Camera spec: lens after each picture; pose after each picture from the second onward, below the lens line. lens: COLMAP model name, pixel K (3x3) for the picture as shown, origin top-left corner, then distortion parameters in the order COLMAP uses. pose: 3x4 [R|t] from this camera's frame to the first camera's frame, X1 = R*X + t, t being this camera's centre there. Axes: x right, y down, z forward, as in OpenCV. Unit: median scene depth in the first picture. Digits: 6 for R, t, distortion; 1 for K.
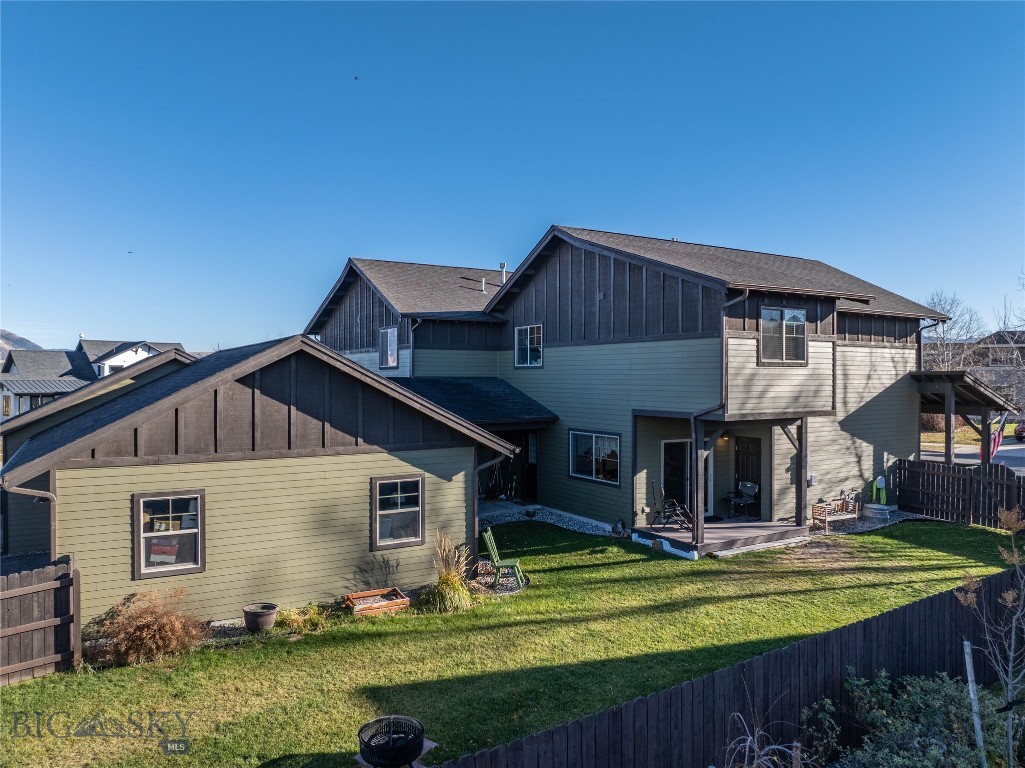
lens RADIAL K [[719.1, 0, 522.0], [0, 719.1, 382.4], [0, 0, 1]] dist [-0.042536, 0.007420]
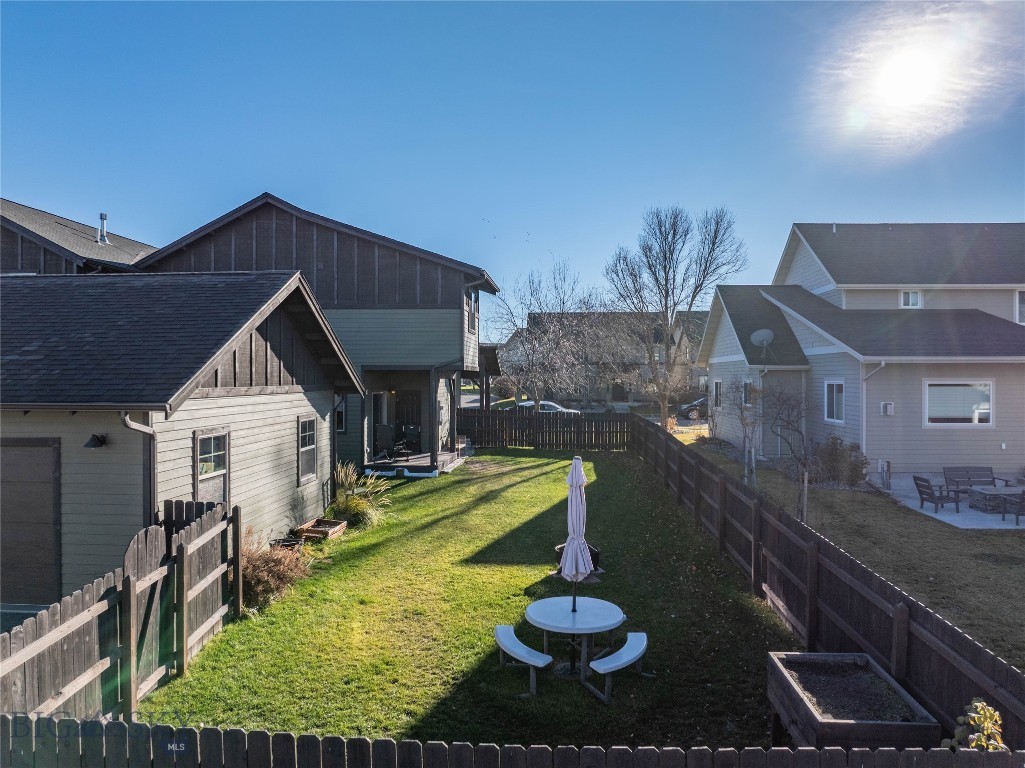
lens RADIAL K [[719.1, 0, 522.0], [0, 719.1, 382.4], [0, 0, 1]] dist [-0.042536, 0.007420]
pose [[0.563755, -0.004058, 0.825932, -0.785104], [0.001137, 0.999991, 0.004137, 0.070878], [-0.825941, -0.001393, 0.563754, 0.131964]]
